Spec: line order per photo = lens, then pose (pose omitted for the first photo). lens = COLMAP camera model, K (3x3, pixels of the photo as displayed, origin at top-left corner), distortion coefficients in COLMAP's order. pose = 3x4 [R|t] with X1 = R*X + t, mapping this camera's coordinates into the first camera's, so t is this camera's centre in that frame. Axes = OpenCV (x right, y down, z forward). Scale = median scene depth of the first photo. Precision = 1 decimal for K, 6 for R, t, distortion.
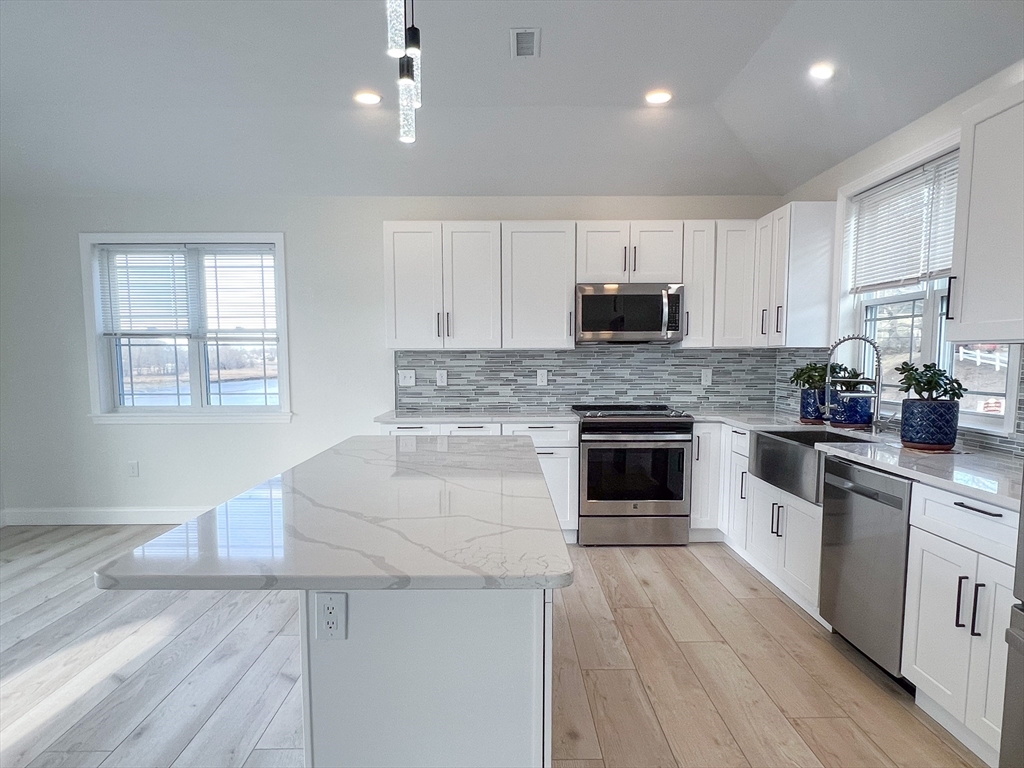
lens RADIAL K [[642.3, 0, 512.1], [0, 642.3, 420.1], [0, 0, 1]] dist [0.001296, -0.002638]
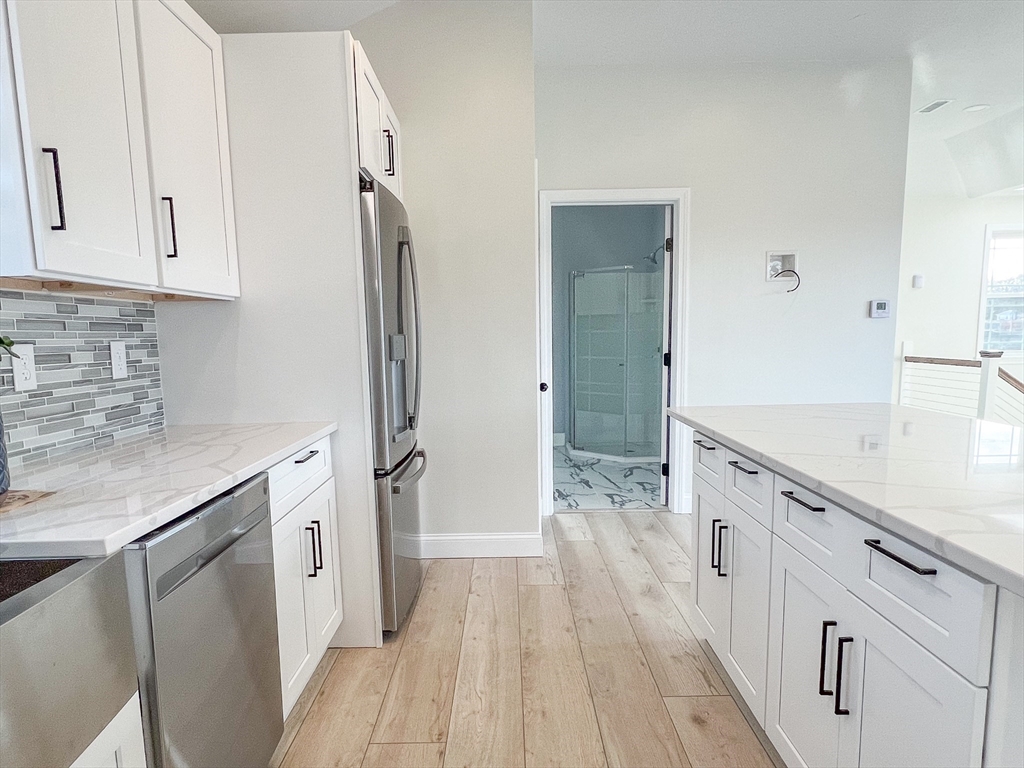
lens RADIAL K [[642.3, 0, 510.3], [0, 642.3, 423.3], [0, 0, 1]] dist [0.001296, -0.002638]
pose [[-0.999737, 0.018265, 0.013840, 0.153578], [0.020992, 0.972153, 0.233405, -0.061324], [-0.009191, 0.233635, -0.972281, 0.807323]]
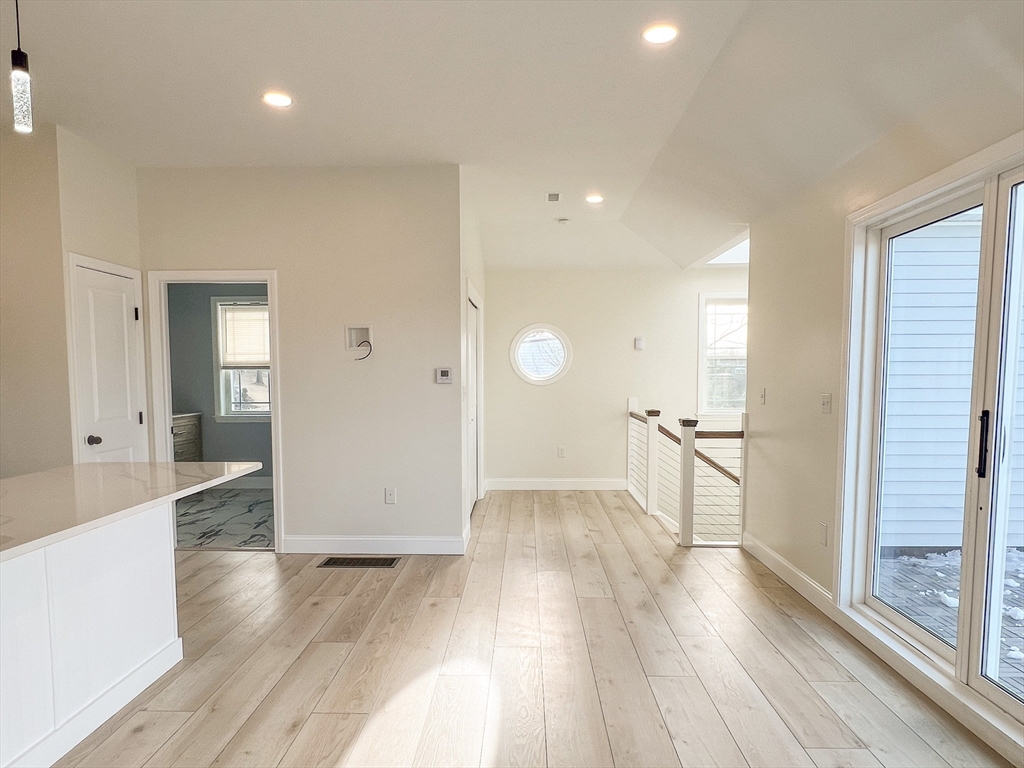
lens RADIAL K [[642.3, 0, 516.9], [0, 642.3, 414.2], [0, 0, 1]] dist [0.001296, -0.002638]
pose [[-0.999474, 0.001232, 0.032418, -0.458993], [0.006509, 0.986571, 0.163204, -0.099787], [-0.031782, 0.163329, -0.986060, 0.903892]]
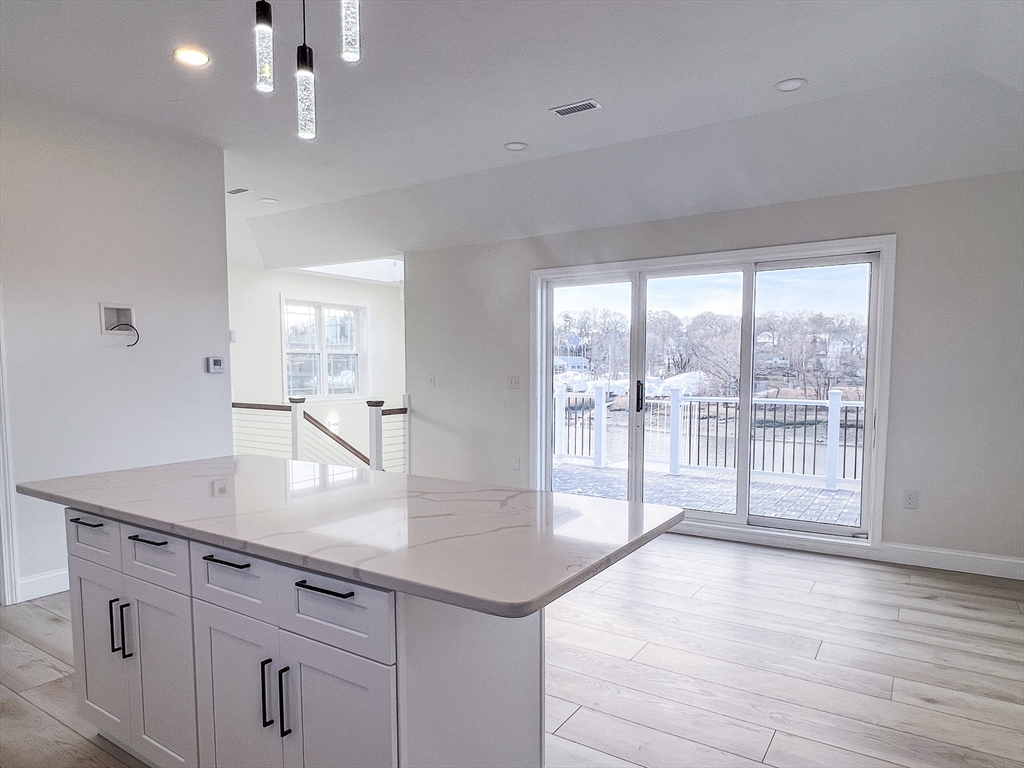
lens RADIAL K [[642.3, 0, 514.2], [0, 642.3, 419.1], [0, 0, 1]] dist [0.001296, -0.002638]
pose [[-0.556144, 0.069152, -0.828204, 0.210228], [-0.079820, 0.987481, 0.136051, -0.083520], [0.827244, 0.141771, -0.543662, 0.817193]]
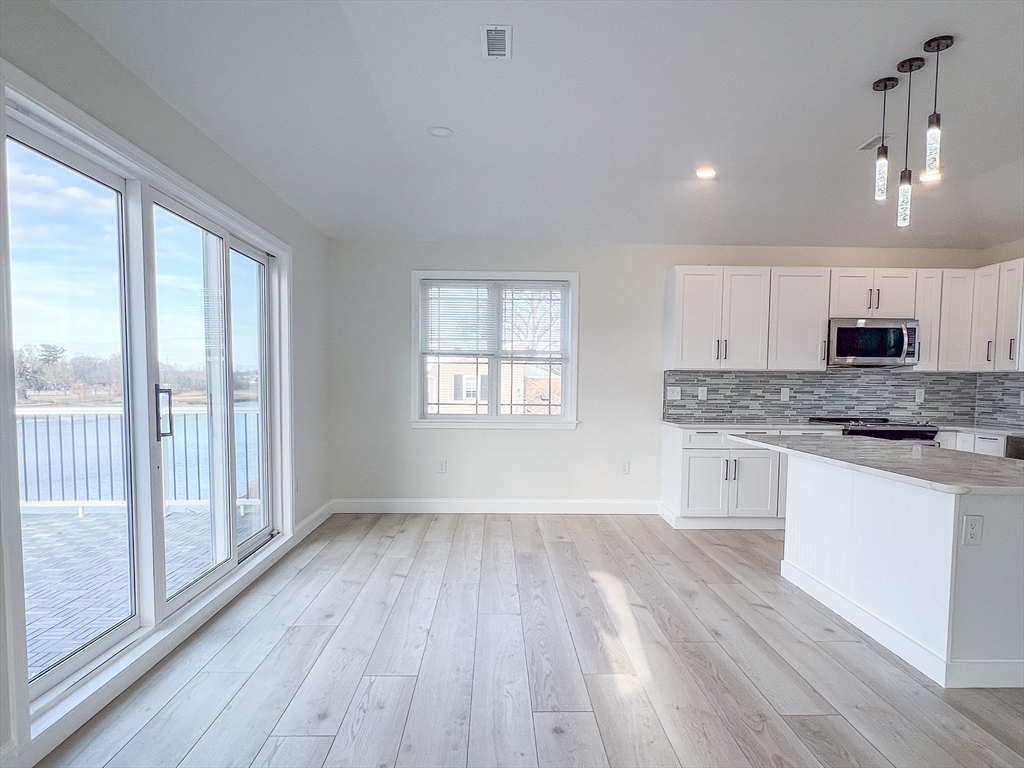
lens RADIAL K [[642.3, 0, 511.6], [0, 642.3, 415.4], [0, 0, 1]] dist [0.001296, -0.002638]
pose [[0.999826, 0.013075, 0.013288, -0.483984], [-0.012446, 0.998845, -0.046410, 0.035912], [-0.013879, 0.046236, 0.998834, -0.197255]]
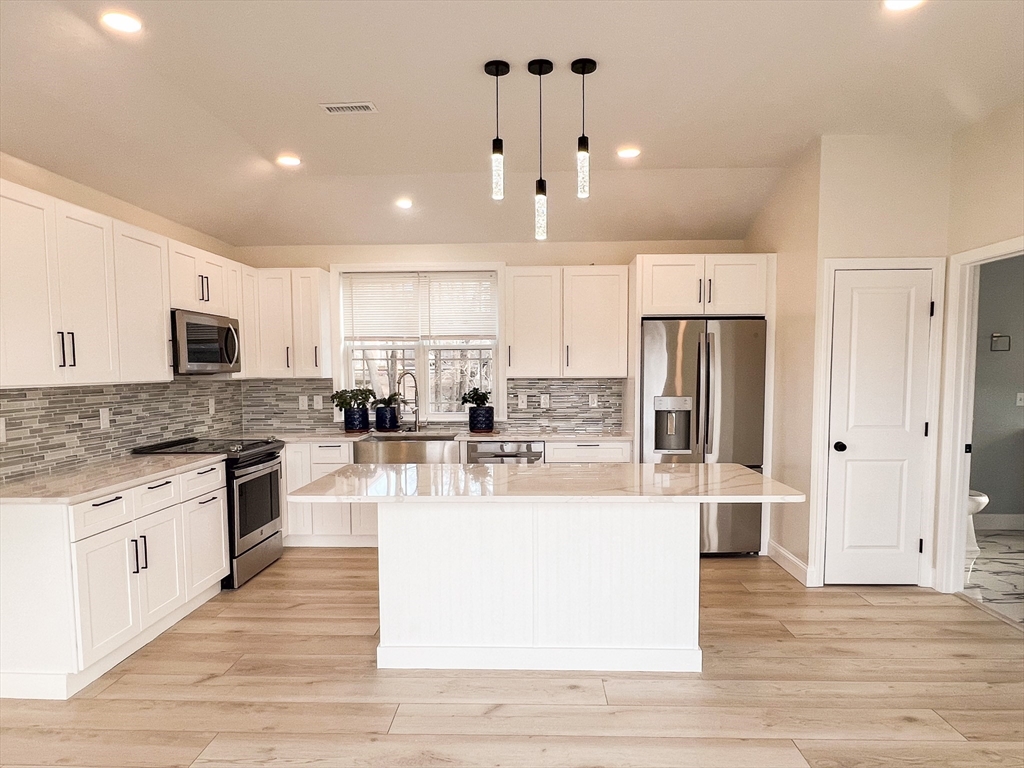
lens RADIAL K [[642.3, 0, 516.1], [0, 642.3, 421.9], [0, 0, 1]] dist [0.001296, -0.002638]
pose [[0.044571, -0.078567, 0.995912, -0.714190], [0.103805, 0.991871, 0.073602, -0.067688], [-0.993598, 0.100101, 0.052364, 0.461379]]
